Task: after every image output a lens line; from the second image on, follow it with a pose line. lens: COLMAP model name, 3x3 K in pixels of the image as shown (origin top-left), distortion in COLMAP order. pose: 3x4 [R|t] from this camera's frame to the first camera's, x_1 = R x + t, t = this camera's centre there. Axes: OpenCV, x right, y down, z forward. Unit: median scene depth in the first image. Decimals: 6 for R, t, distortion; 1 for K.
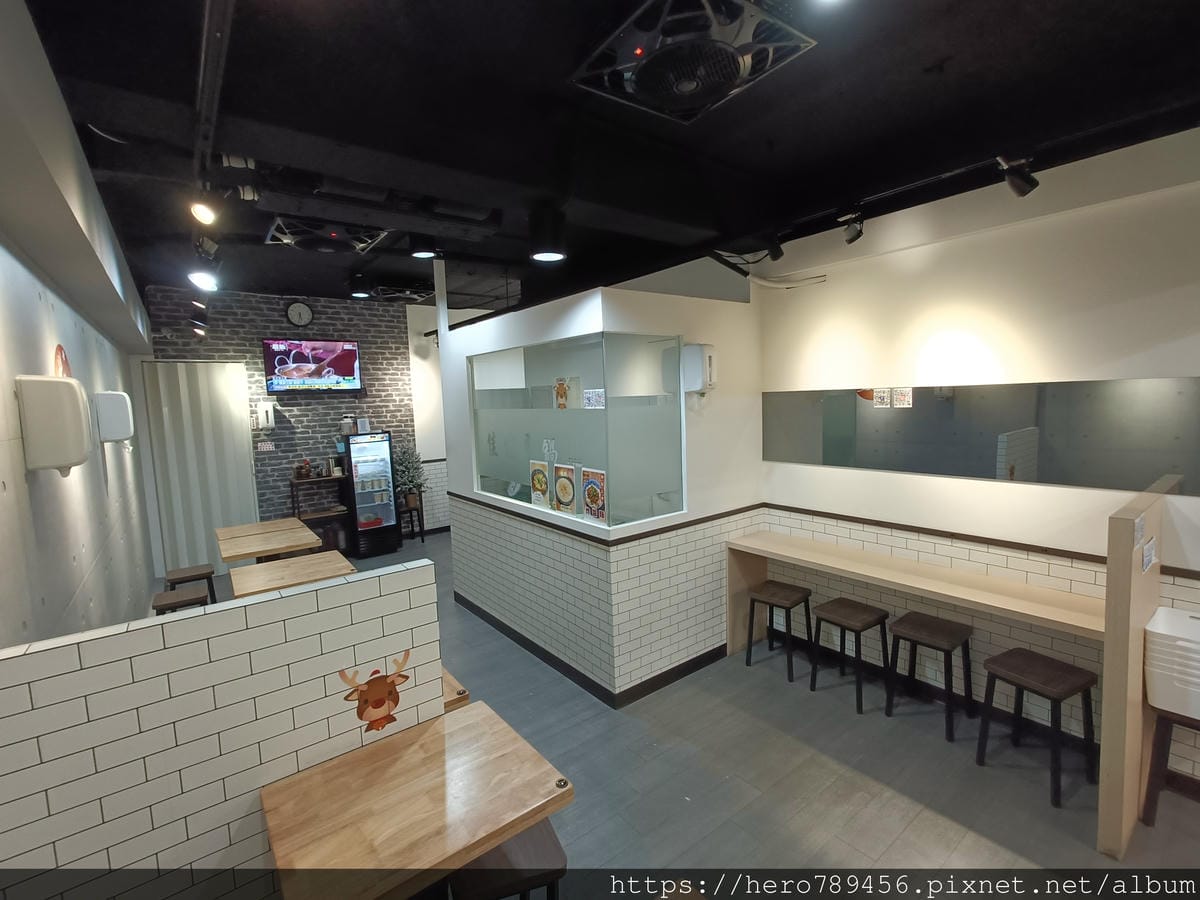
lens RADIAL K [[544.2, 0, 600.0], [0, 544.2, 450.0], [0, 0, 1]] dist [-0.000343, -0.000116]
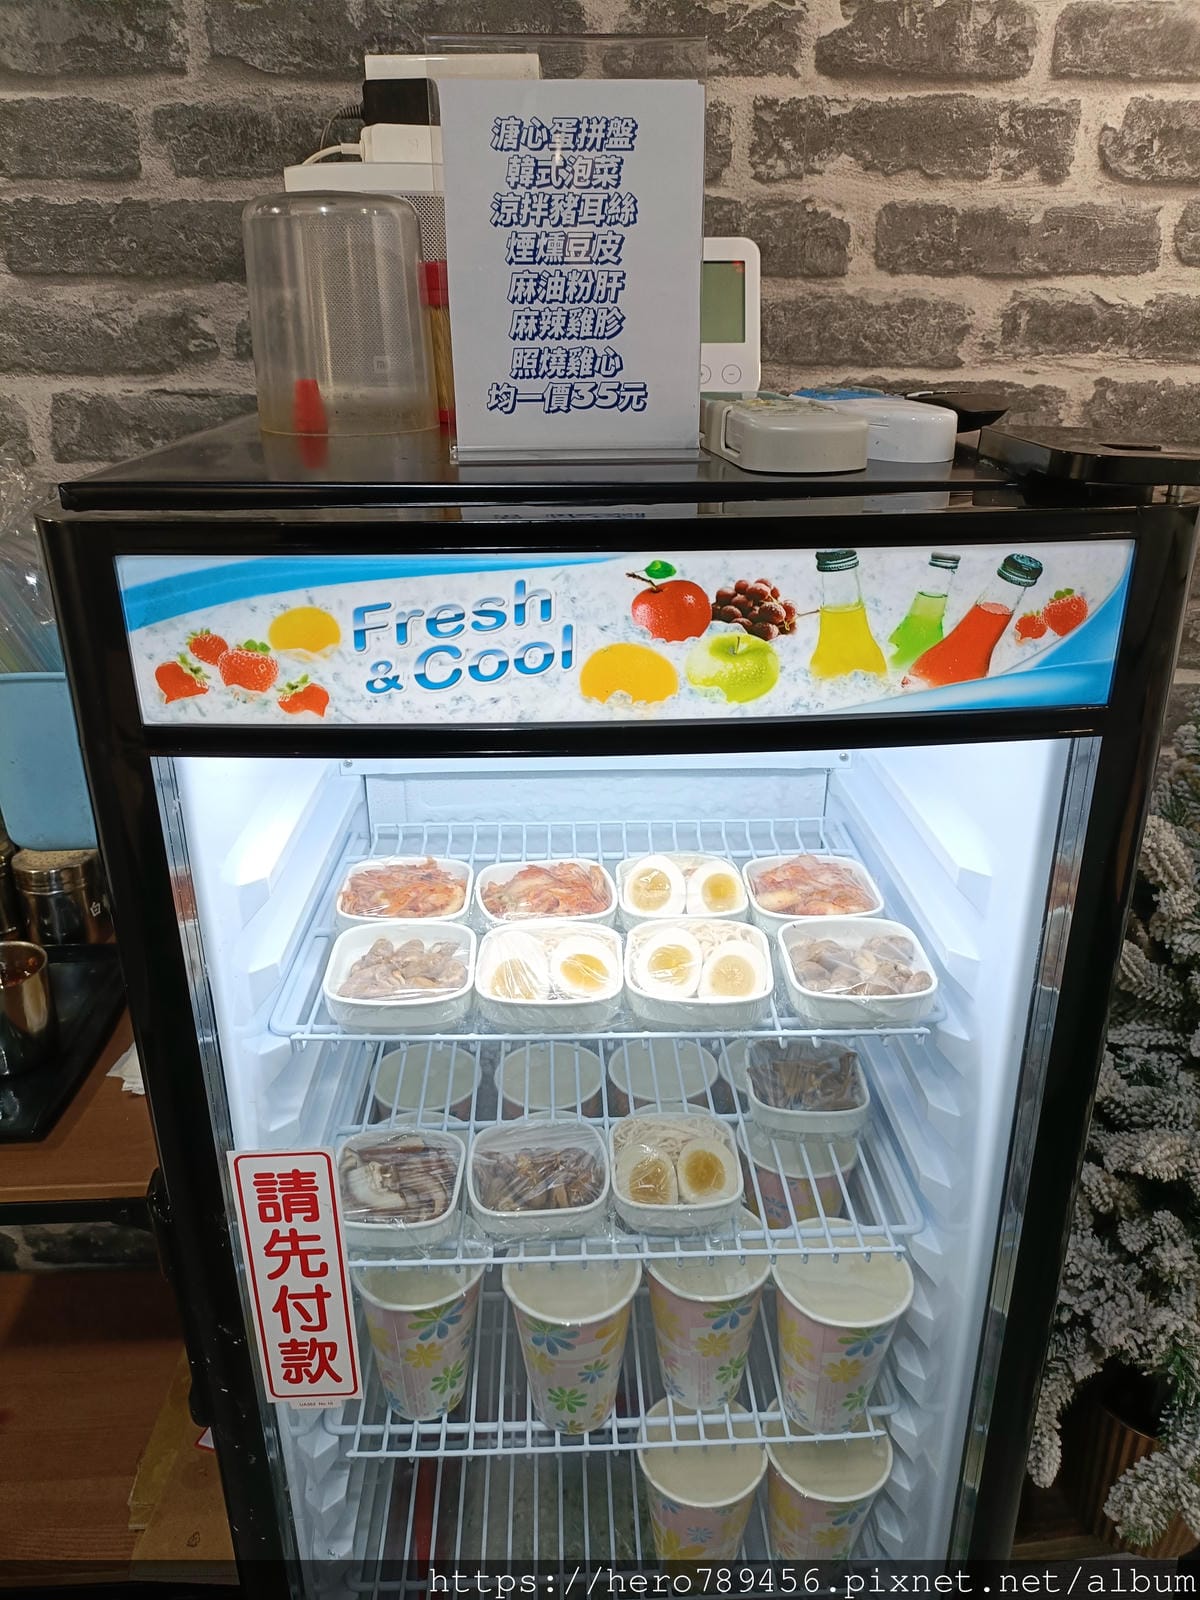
lens RADIAL K [[1191.1, 0, 600.0], [0, 1191.1, 800.0], [0, 0, 1]] dist [0.026781, -0.065652]
pose [[0.817269, 0.274349, -0.506758, -0.460135], [-0.087493, 0.928278, 0.361448, -0.049465], [0.569576, -0.251063, 0.782656, 1.127473]]
